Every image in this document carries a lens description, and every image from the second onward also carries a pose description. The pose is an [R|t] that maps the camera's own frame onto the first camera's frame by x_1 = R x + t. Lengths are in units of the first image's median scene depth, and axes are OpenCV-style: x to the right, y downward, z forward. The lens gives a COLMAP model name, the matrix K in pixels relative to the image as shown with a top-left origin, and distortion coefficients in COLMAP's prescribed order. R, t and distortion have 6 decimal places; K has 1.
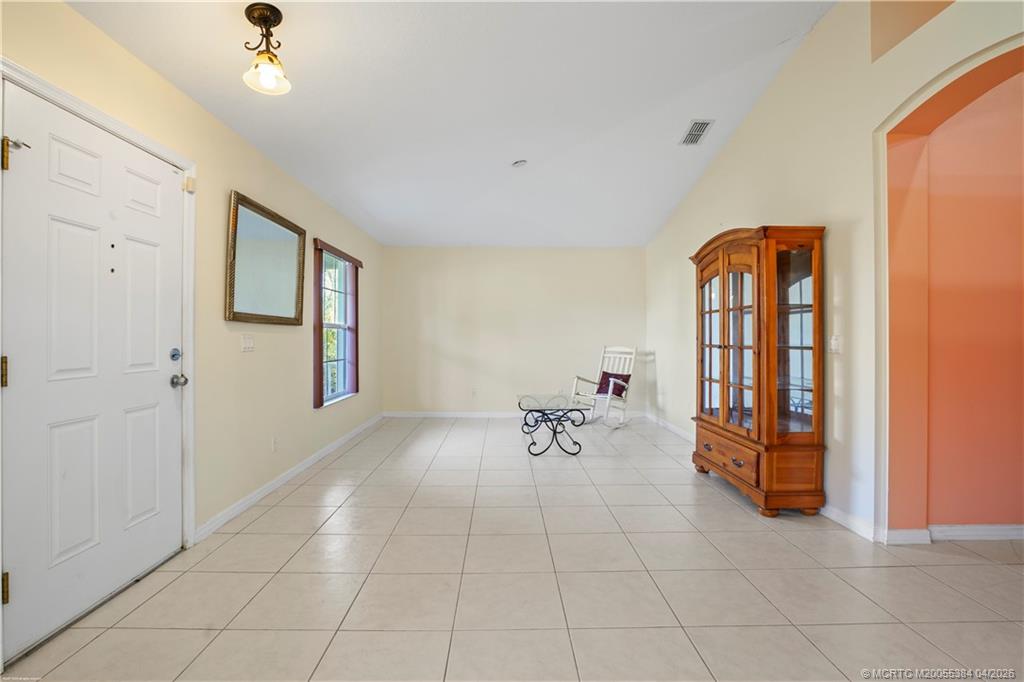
lens RADIAL K [[468.3, 0, 511.3], [0, 468.3, 336.4], [0, 0, 1]] dist [-0.030555, 0.000837]
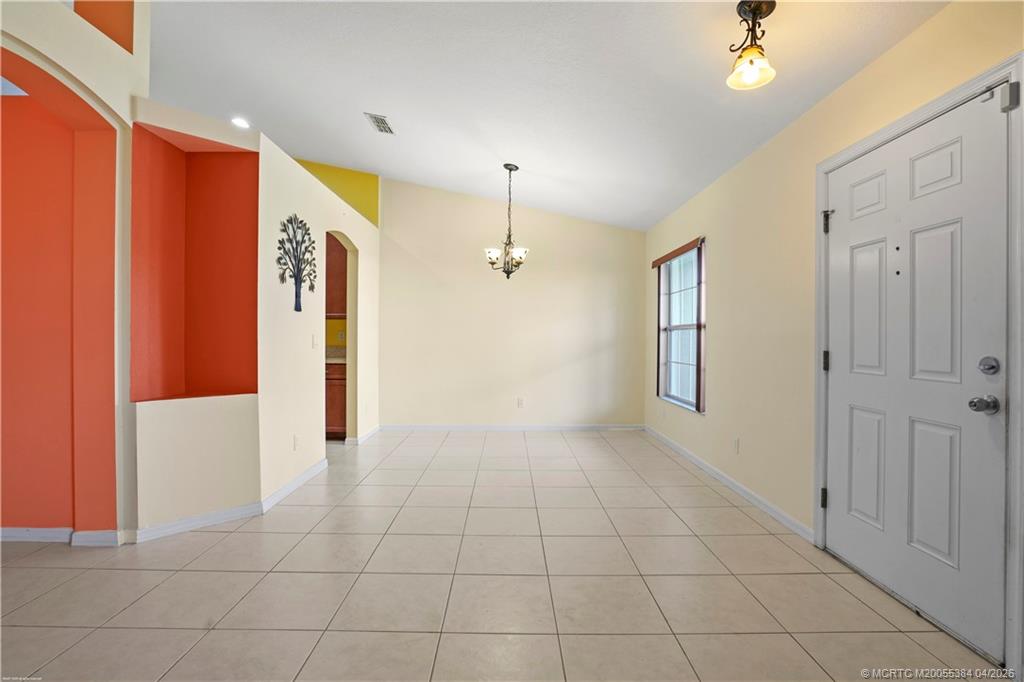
lens RADIAL K [[468.3, 0, 511.3], [0, 468.3, 336.4], [0, 0, 1]] dist [-0.030555, 0.000837]
pose [[-0.999943, -0.004631, 0.009668, -0.016700], [-0.004614, 0.999988, 0.001714, -0.001698], [-0.009675, 0.001670, -0.999952, 0.977138]]
